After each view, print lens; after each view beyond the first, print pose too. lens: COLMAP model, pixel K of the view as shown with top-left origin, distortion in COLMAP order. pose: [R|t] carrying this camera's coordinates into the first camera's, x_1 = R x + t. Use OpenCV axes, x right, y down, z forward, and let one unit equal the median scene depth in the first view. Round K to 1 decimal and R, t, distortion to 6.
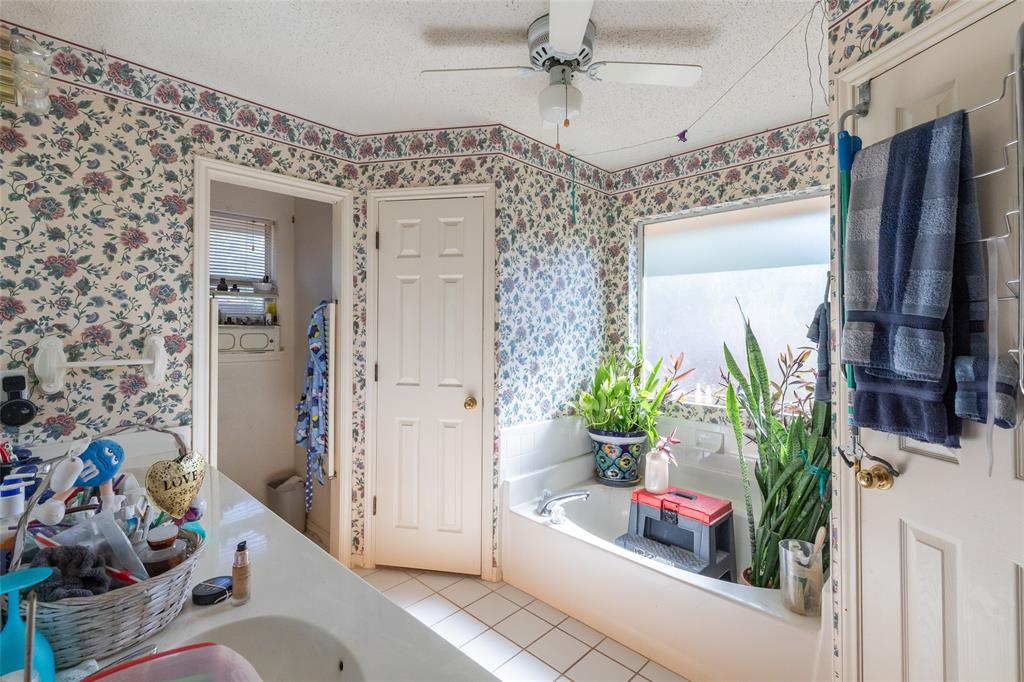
lens RADIAL K [[465.7, 0, 520.0], [0, 465.7, 332.5], [0, 0, 1]] dist [0.012753, -0.002694]
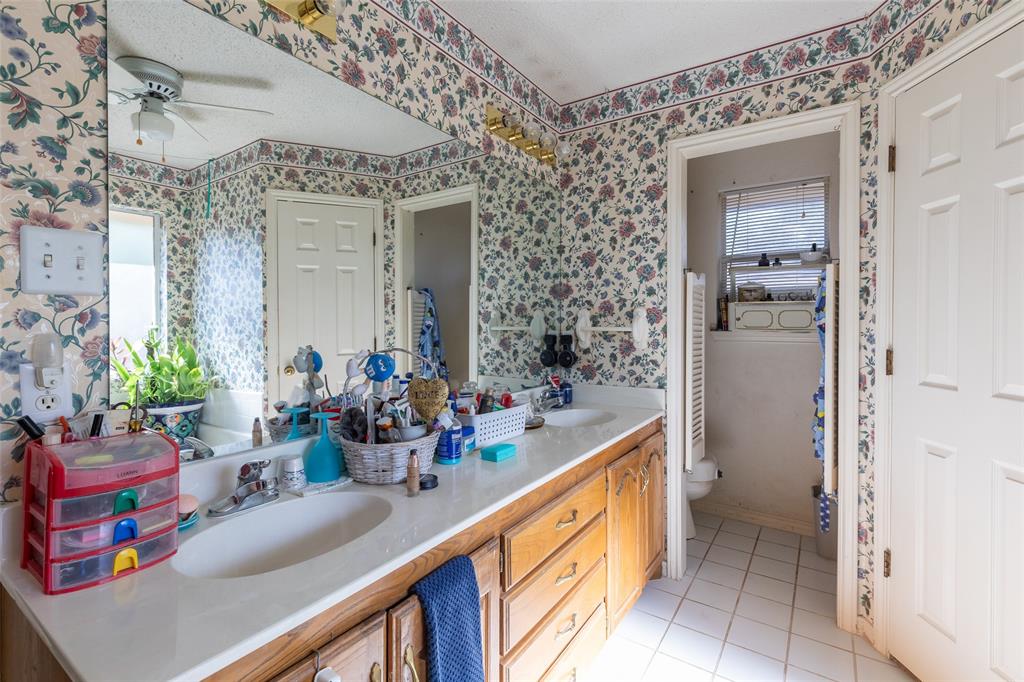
lens RADIAL K [[465.7, 0, 518.3], [0, 465.7, 330.9], [0, 0, 1]] dist [0.012753, -0.002694]
pose [[0.174475, 0.014943, -0.984548, 0.324822], [-0.009135, 0.999866, 0.013557, 0.050161], [0.984619, 0.006629, 0.174588, 0.482235]]
